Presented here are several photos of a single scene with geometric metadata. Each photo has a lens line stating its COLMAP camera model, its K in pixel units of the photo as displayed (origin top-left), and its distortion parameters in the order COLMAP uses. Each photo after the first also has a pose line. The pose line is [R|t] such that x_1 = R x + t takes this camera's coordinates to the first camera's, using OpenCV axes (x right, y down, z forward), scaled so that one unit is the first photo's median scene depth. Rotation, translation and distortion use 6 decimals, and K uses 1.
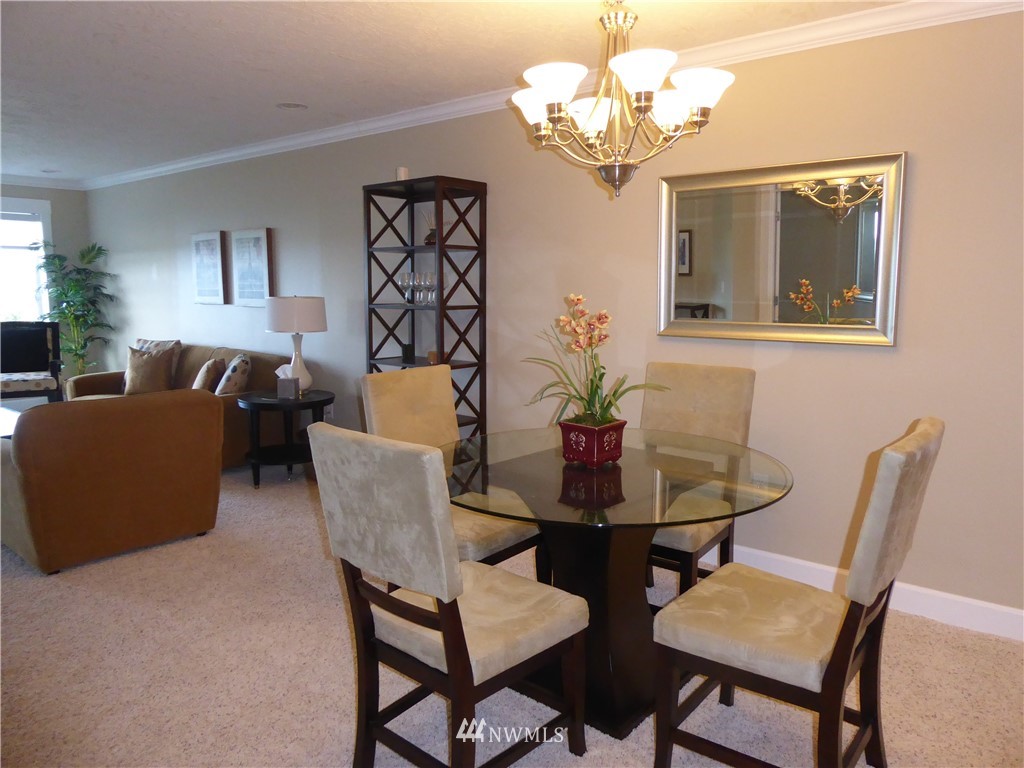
lens RADIAL K [[723.8, 0, 507.3], [0, 723.8, 391.3], [0, 0, 1]] dist [-0.027523, 0.010940]
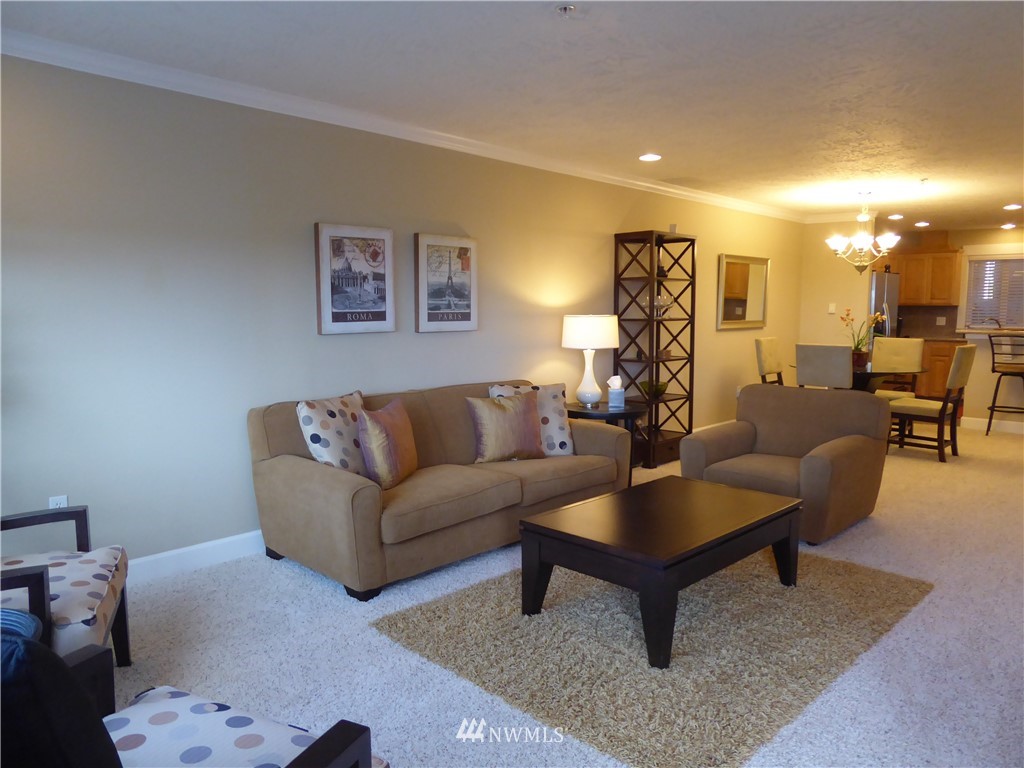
lens RADIAL K [[723.8, 0, 512.4], [0, 723.8, 386.0], [0, 0, 1]] dist [-0.027523, 0.010940]
pose [[0.067662, -0.126971, 0.989596, -0.914052], [0.132797, 0.984190, 0.117198, -0.112351], [-0.988831, 0.123485, 0.083454, 0.684906]]
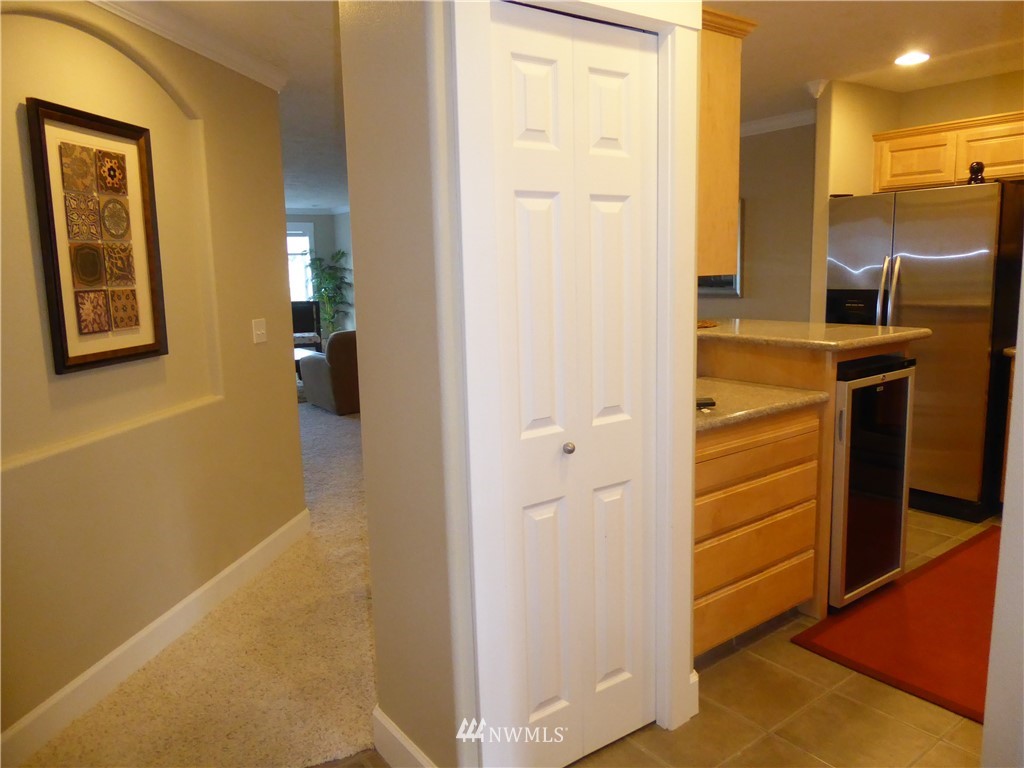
lens RADIAL K [[723.8, 0, 509.6], [0, 723.8, 385.1], [0, 0, 1]] dist [-0.027523, 0.010940]
pose [[0.969374, 0.005885, -0.245519, 0.161679], [-0.001509, 0.999837, 0.018010, 0.056871], [0.245585, -0.017088, 0.969225, -0.422562]]
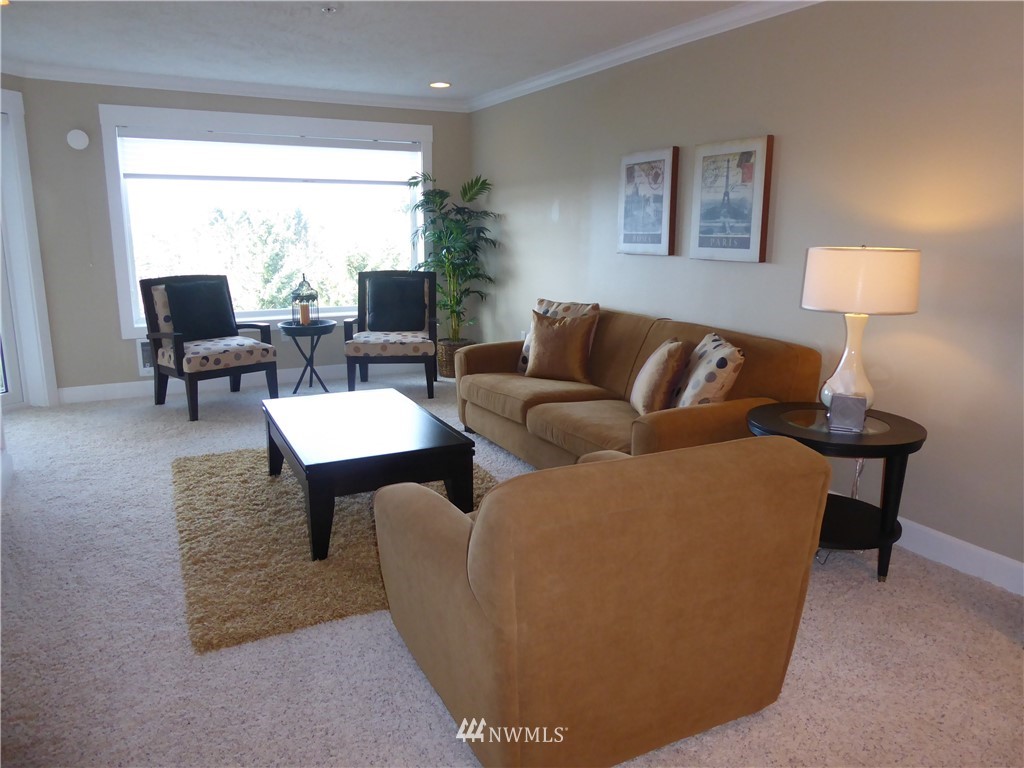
lens RADIAL K [[723.8, 0, 513.6], [0, 723.8, 379.5], [0, 0, 1]] dist [-0.027523, 0.010940]
pose [[0.925565, 0.076348, -0.370811, -0.218755], [-0.054457, 0.996118, 0.069167, -0.034777], [0.374652, -0.043826, 0.926129, 0.246030]]
